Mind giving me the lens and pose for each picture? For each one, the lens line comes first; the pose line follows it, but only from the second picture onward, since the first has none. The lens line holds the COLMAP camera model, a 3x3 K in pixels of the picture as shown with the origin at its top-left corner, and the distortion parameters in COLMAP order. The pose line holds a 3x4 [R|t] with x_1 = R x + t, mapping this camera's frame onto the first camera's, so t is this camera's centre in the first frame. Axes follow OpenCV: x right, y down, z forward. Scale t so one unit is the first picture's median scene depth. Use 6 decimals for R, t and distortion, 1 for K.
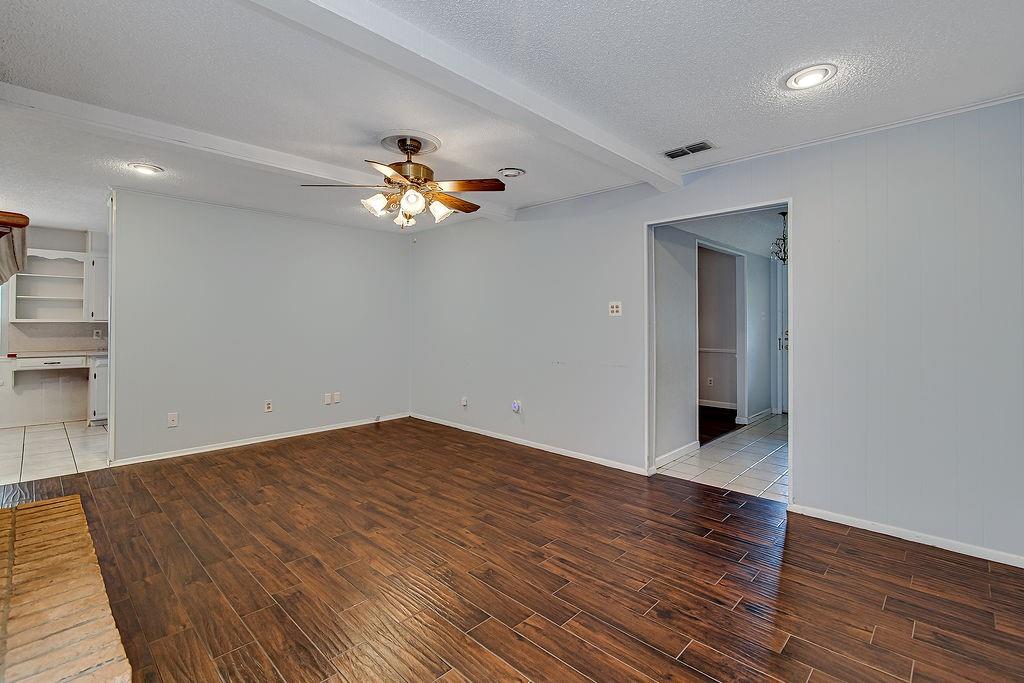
lens RADIAL K [[465.3, 0, 515.5], [0, 465.3, 332.9], [0, 0, 1]] dist [-0.000897, -0.000035]
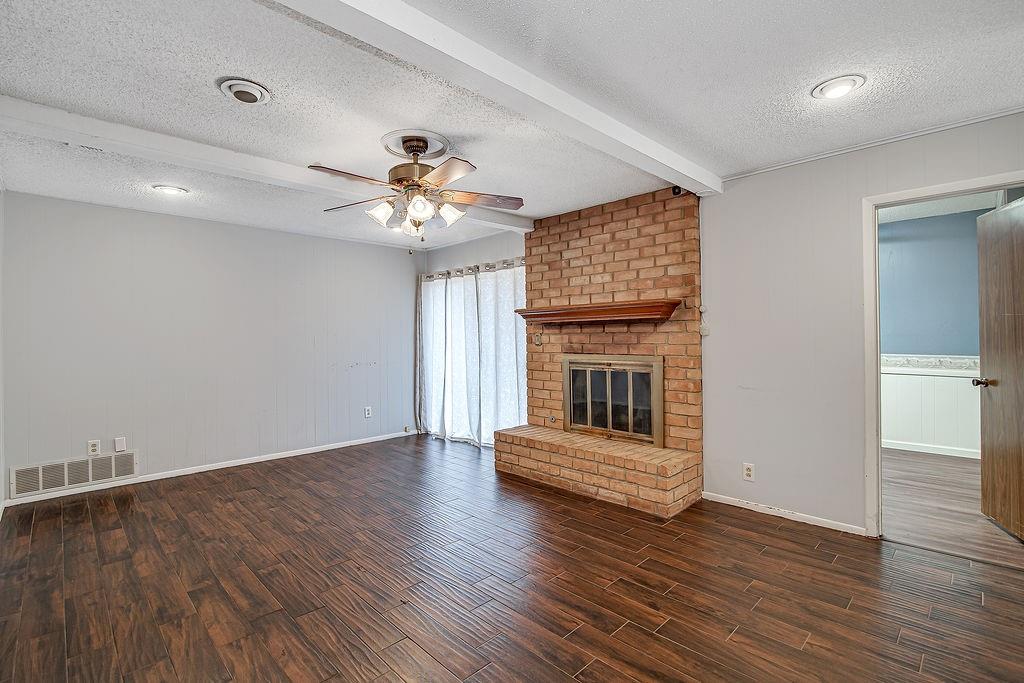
lens RADIAL K [[474.2, 0, 512.0], [0, 474.2, 341.5], [0, 0, 1]] dist [-0.024144, -0.000277]
pose [[-0.999411, 0.010490, 0.032677, -0.409789], [0.011575, 0.999383, 0.033170, -0.043268], [-0.032309, 0.033529, -0.998915, 1.748322]]
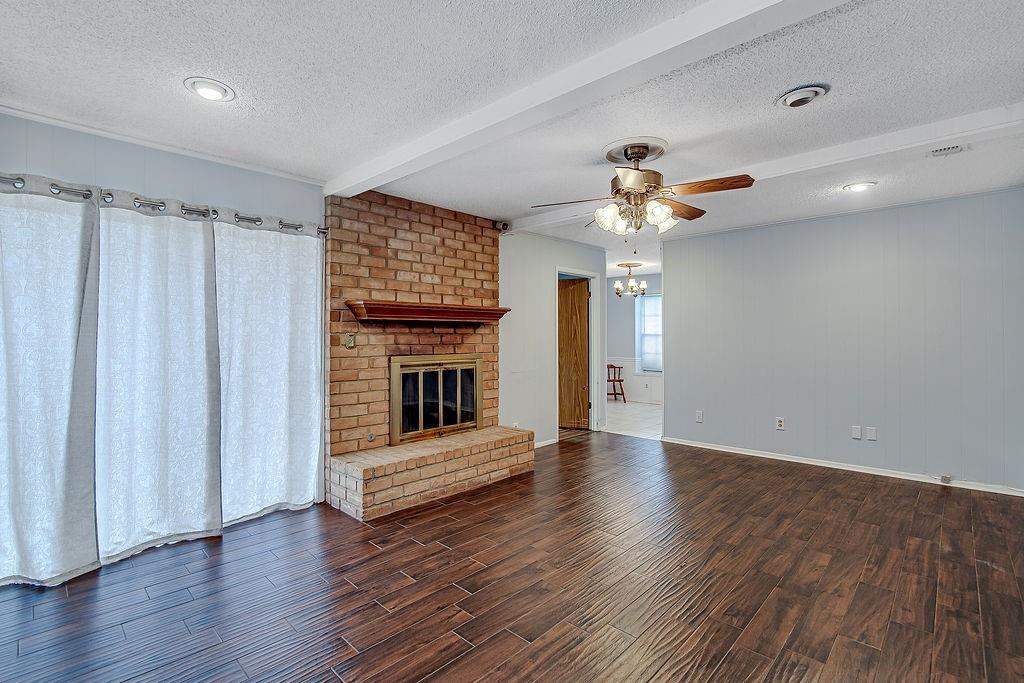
lens RADIAL K [[471.9, 0, 512.0], [0, 471.9, 341.5], [0, 0, 1]] dist [-0.021608, 0.000206]
pose [[0.002208, 0.010846, -0.999939, 0.675926], [-0.021637, 0.999708, 0.010796, -0.017748], [0.999763, 0.021611, 0.002442, 0.665286]]
